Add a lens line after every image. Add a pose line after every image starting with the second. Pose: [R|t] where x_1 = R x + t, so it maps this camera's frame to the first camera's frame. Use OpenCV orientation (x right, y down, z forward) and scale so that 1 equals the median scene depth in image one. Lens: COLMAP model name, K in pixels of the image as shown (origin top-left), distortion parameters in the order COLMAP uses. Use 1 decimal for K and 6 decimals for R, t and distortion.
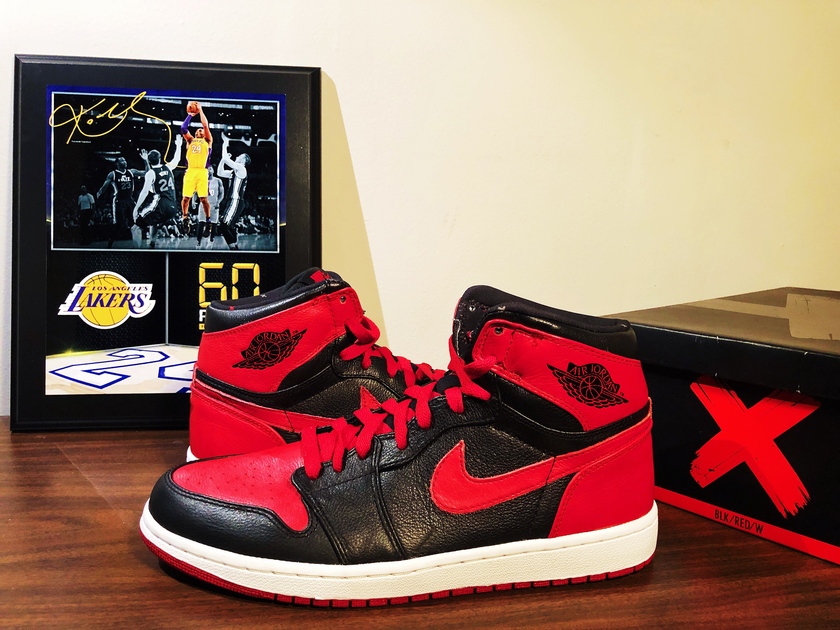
lens RADIAL K [[672.4, 0, 408.1], [0, 672.4, 303.0], [0, 0, 1]] dist [0.025356, -0.013923]
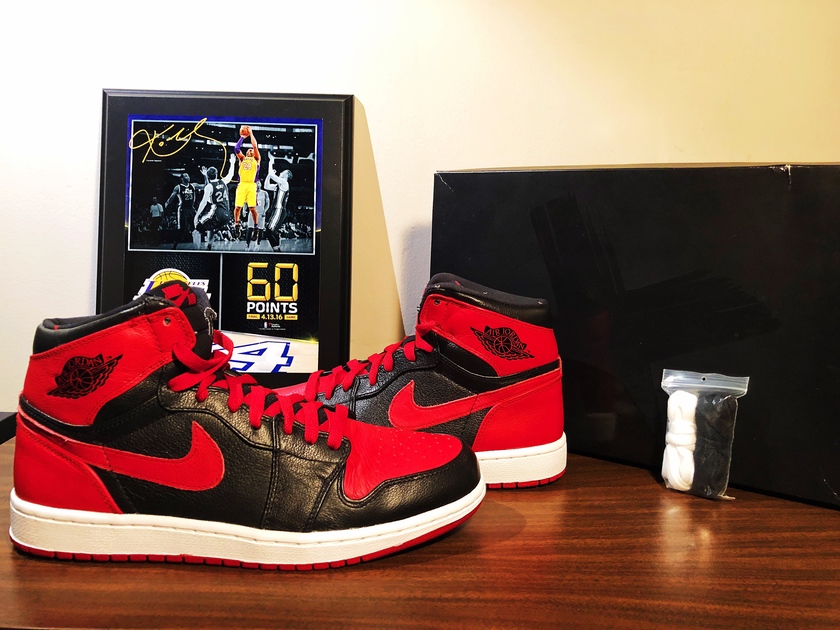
lens RADIAL K [[672.4, 0, 407.3], [0, 672.4, 311.4], [0, 0, 1]] dist [0.025356, -0.013923]
pose [[0.996270, 0.016699, -0.084661, 0.069522], [-0.016832, 0.999858, -0.000855, 0.022214], [0.084635, 0.002277, 0.996409, -0.150900]]
